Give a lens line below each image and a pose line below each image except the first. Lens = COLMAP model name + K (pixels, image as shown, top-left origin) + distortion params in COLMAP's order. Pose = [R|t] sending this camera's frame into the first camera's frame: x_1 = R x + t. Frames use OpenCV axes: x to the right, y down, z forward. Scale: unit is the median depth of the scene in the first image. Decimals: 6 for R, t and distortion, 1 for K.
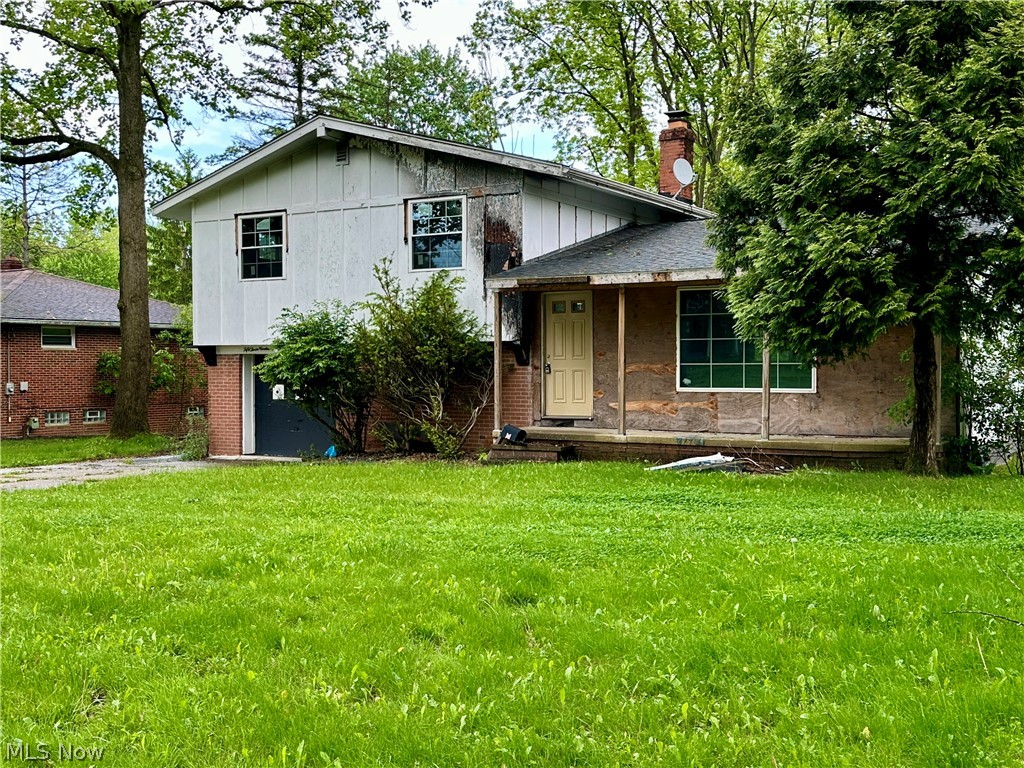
lens RADIAL K [[1111.1, 0, 512.5], [0, 1111.1, 389.1], [0, 0, 1]] dist [-0.112573, 0.000000]
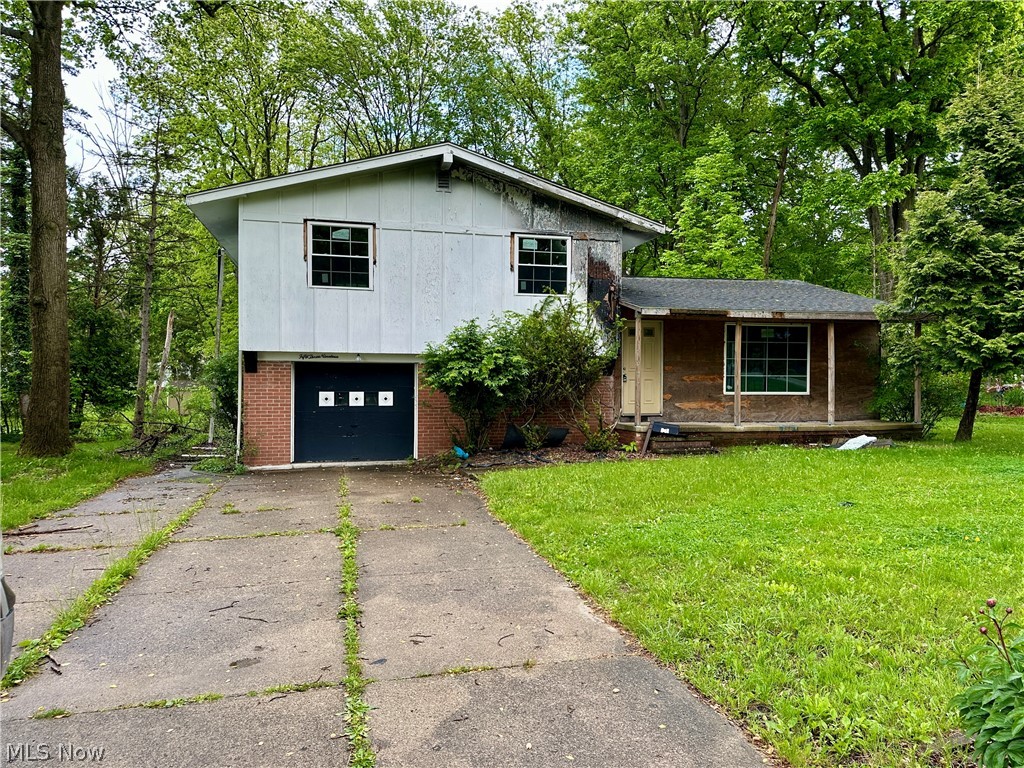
lens RADIAL K [[733.7, 0, 512.0], [0, 733.7, 374.3], [0, 0, 1]] dist [0.001512, -0.008943]
pose [[0.726638, 0.011756, 0.686920, -0.624713], [0.007672, 0.999652, -0.025224, -0.002027], [-0.686978, 0.023599, 0.726295, 0.438576]]
